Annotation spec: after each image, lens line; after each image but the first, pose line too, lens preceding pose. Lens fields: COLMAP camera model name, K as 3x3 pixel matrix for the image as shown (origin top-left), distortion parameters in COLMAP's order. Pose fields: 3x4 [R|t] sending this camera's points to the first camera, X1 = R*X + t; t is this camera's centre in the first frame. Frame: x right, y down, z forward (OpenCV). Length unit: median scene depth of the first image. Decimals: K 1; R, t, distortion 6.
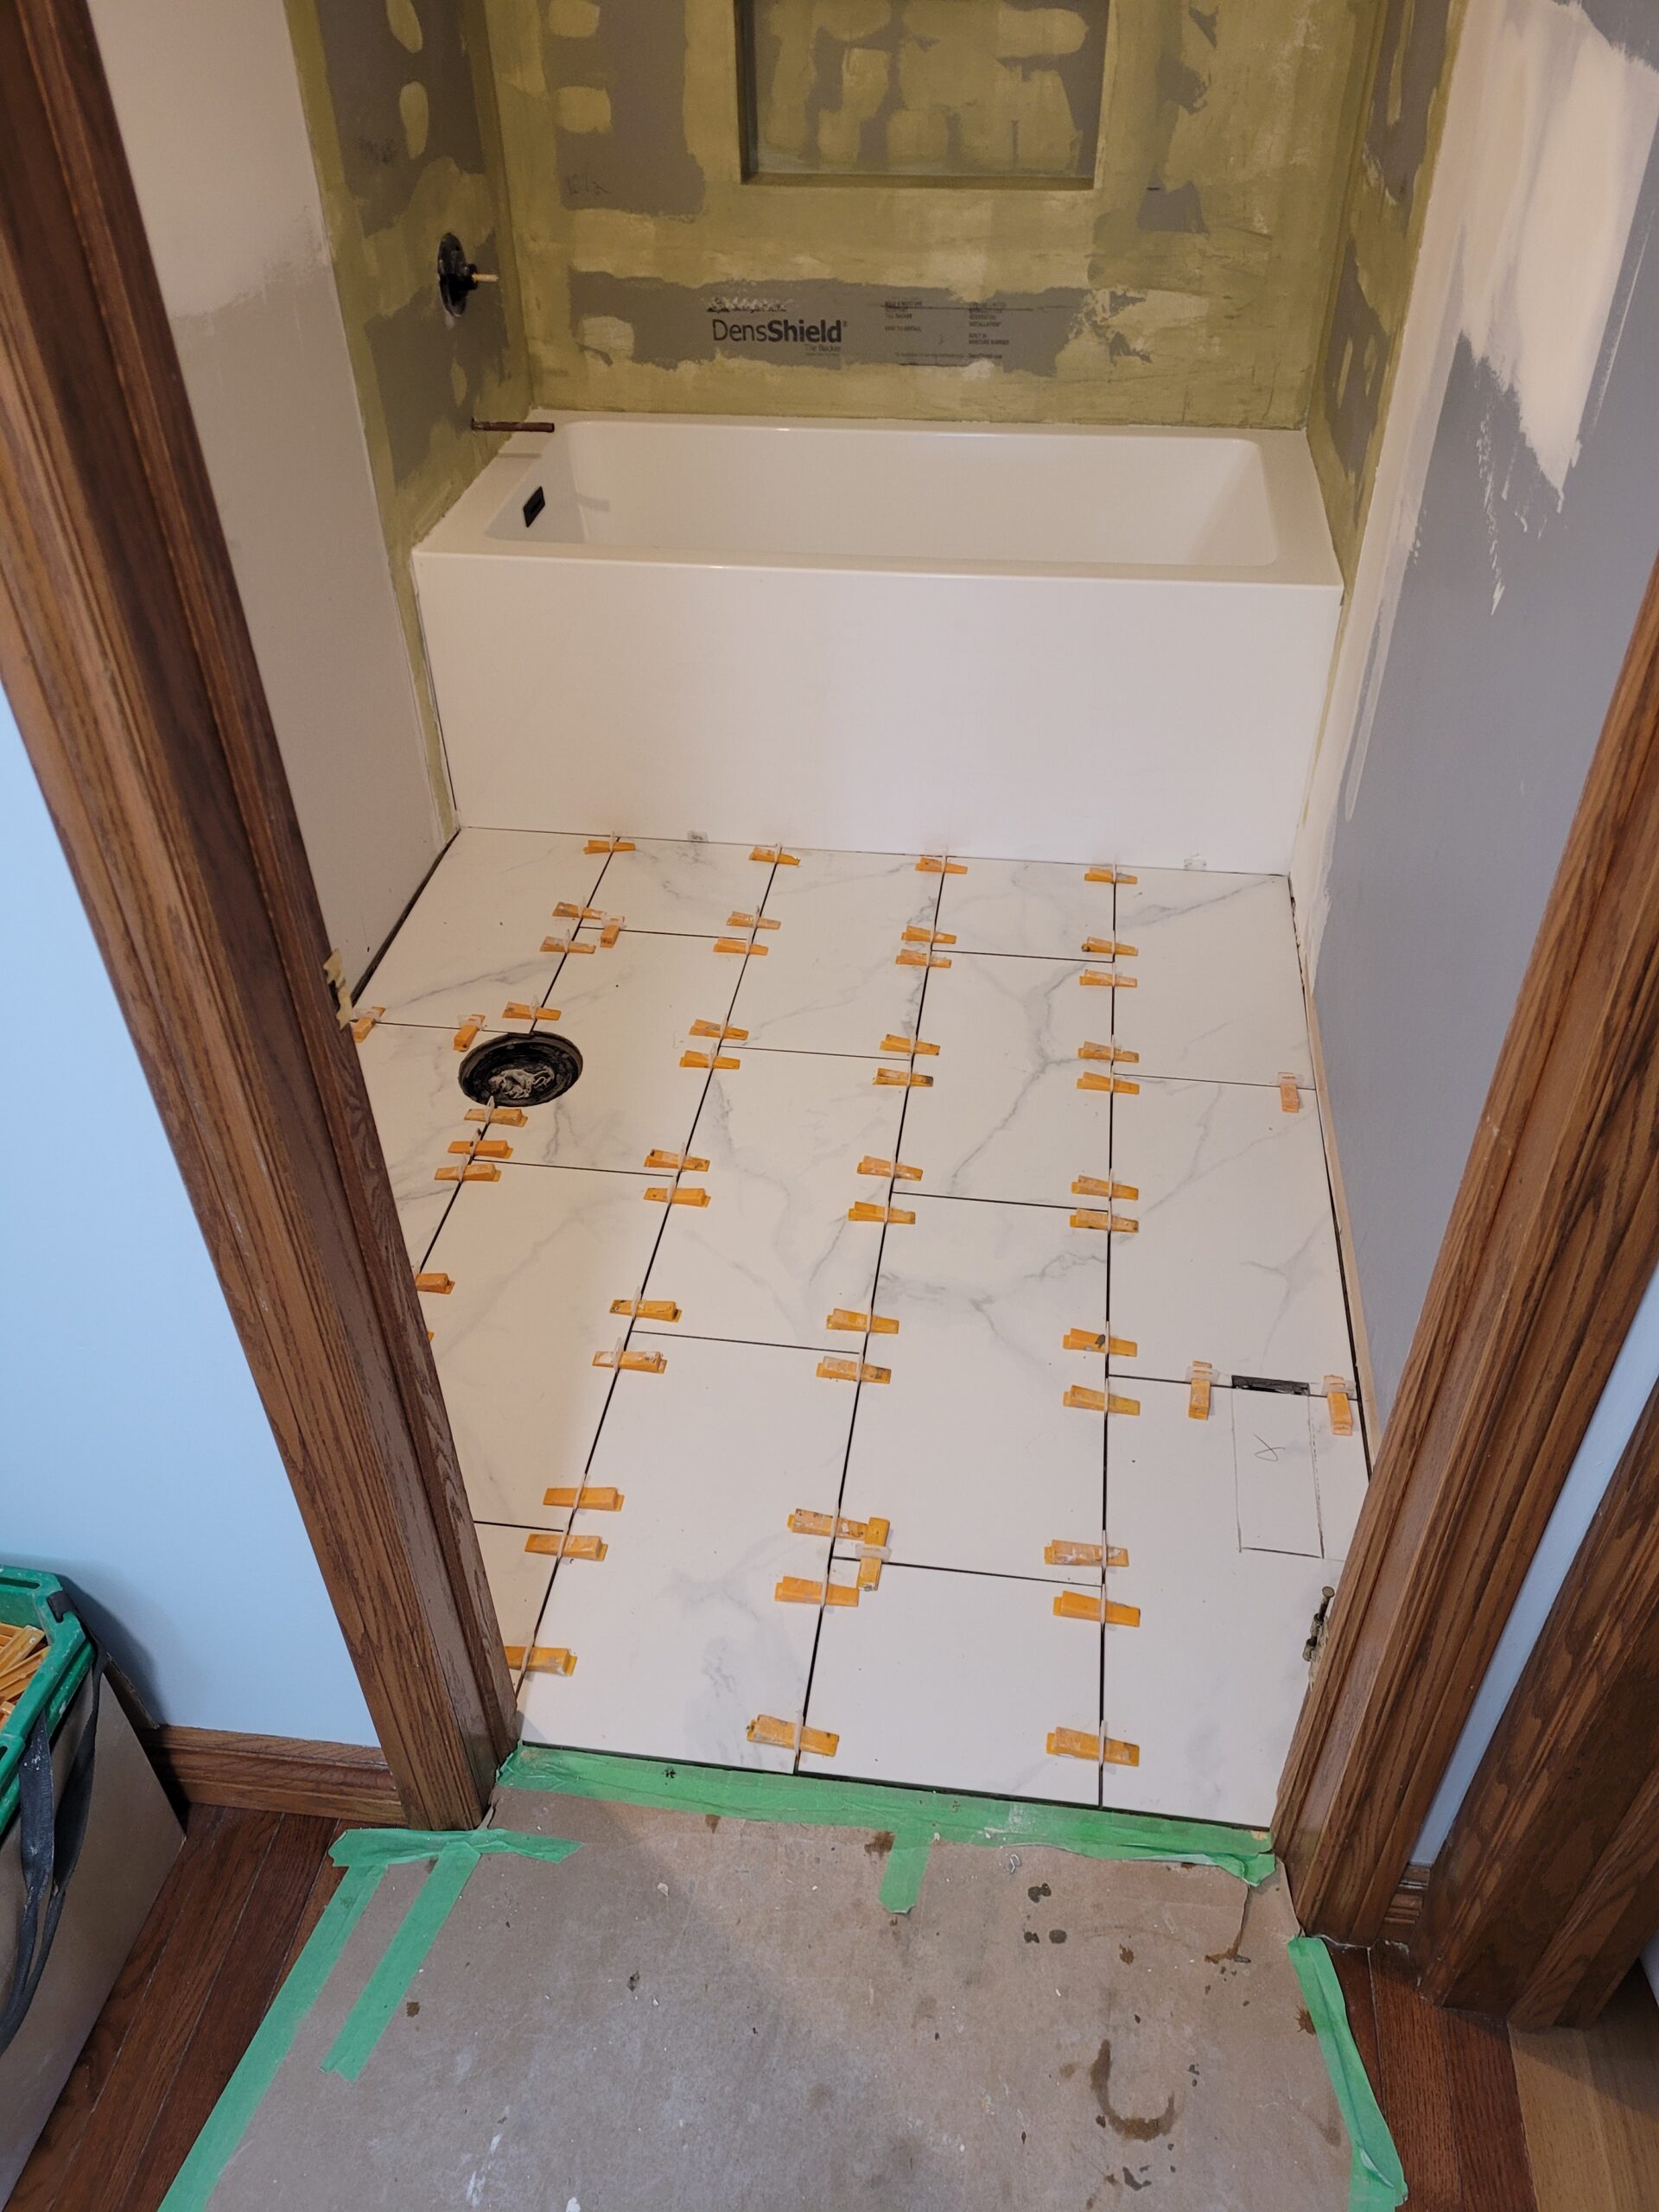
lens RADIAL K [[1678.9, 0, 827.8], [0, 1678.9, 1114.8], [0, 0, 1]] dist [0.016281, -0.009710]
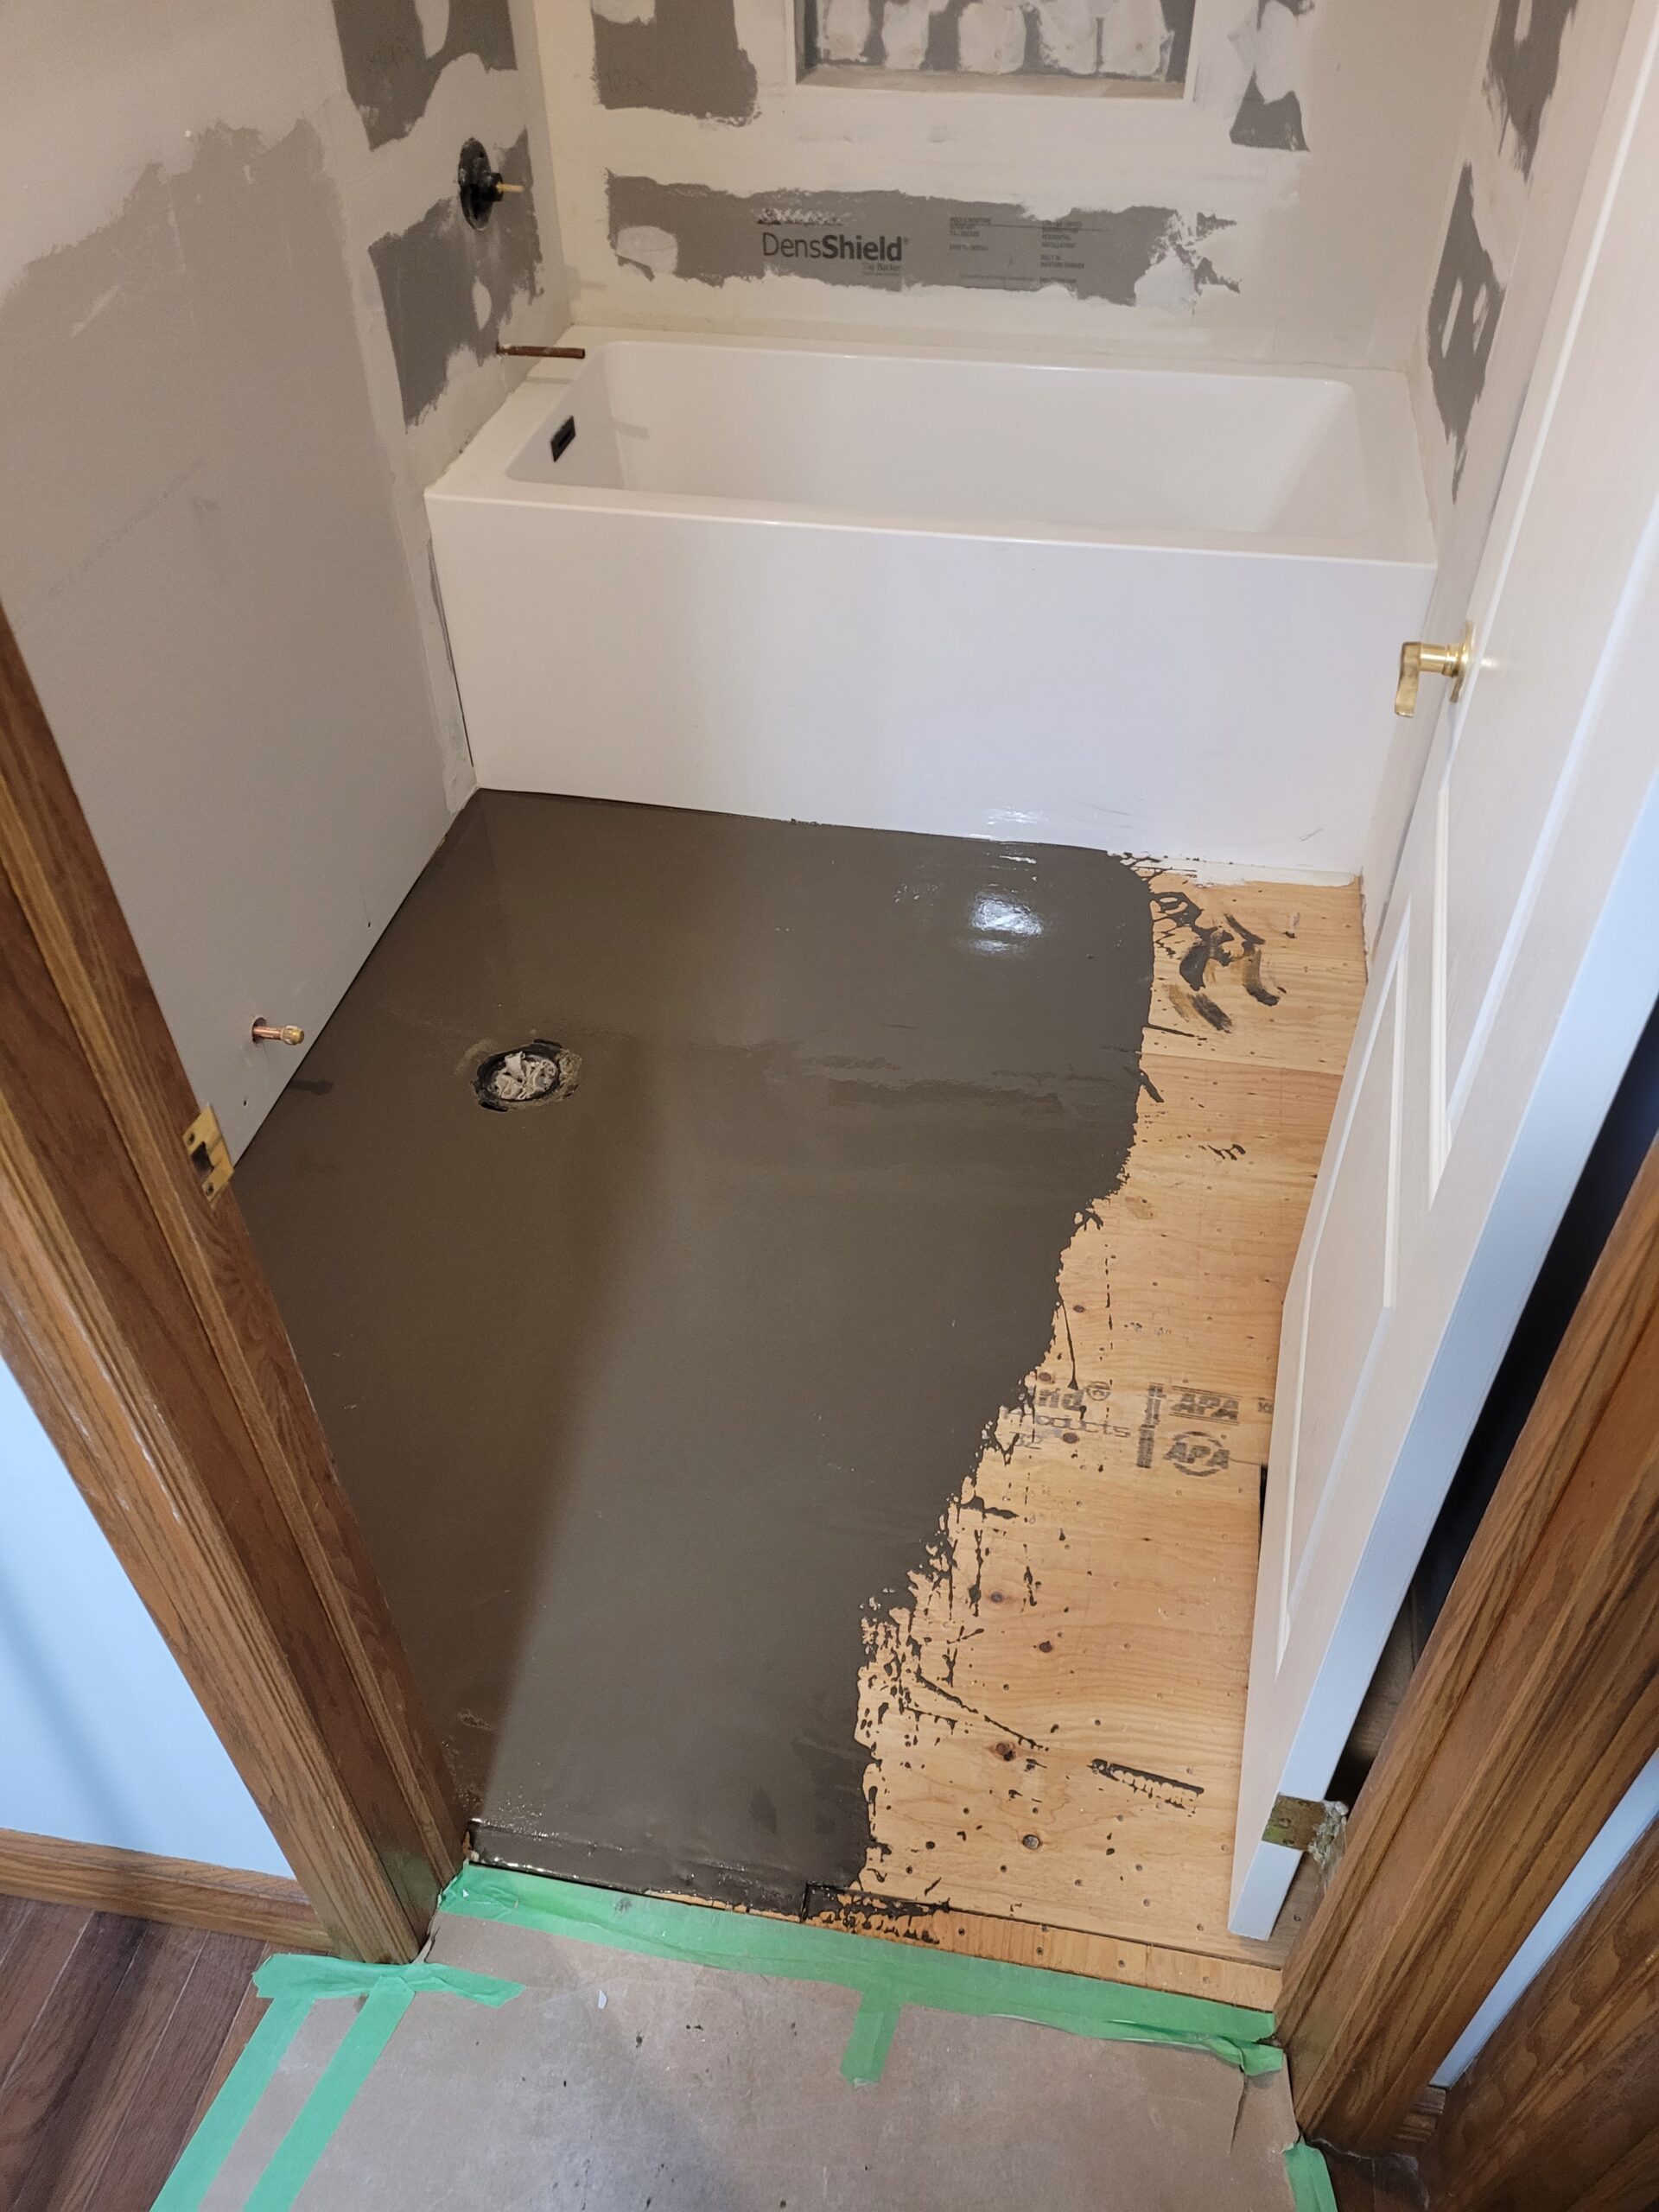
lens RADIAL K [[1678.9, 0, 845.1], [0, 1678.9, 1096.8], [0, 0, 1]] dist [0.016281, -0.009710]
pose [[0.998956, 0.035457, -0.028803, 0.038643], [-0.033688, 0.997646, 0.059733, -0.113178], [0.030853, -0.058701, 0.997799, 0.108164]]
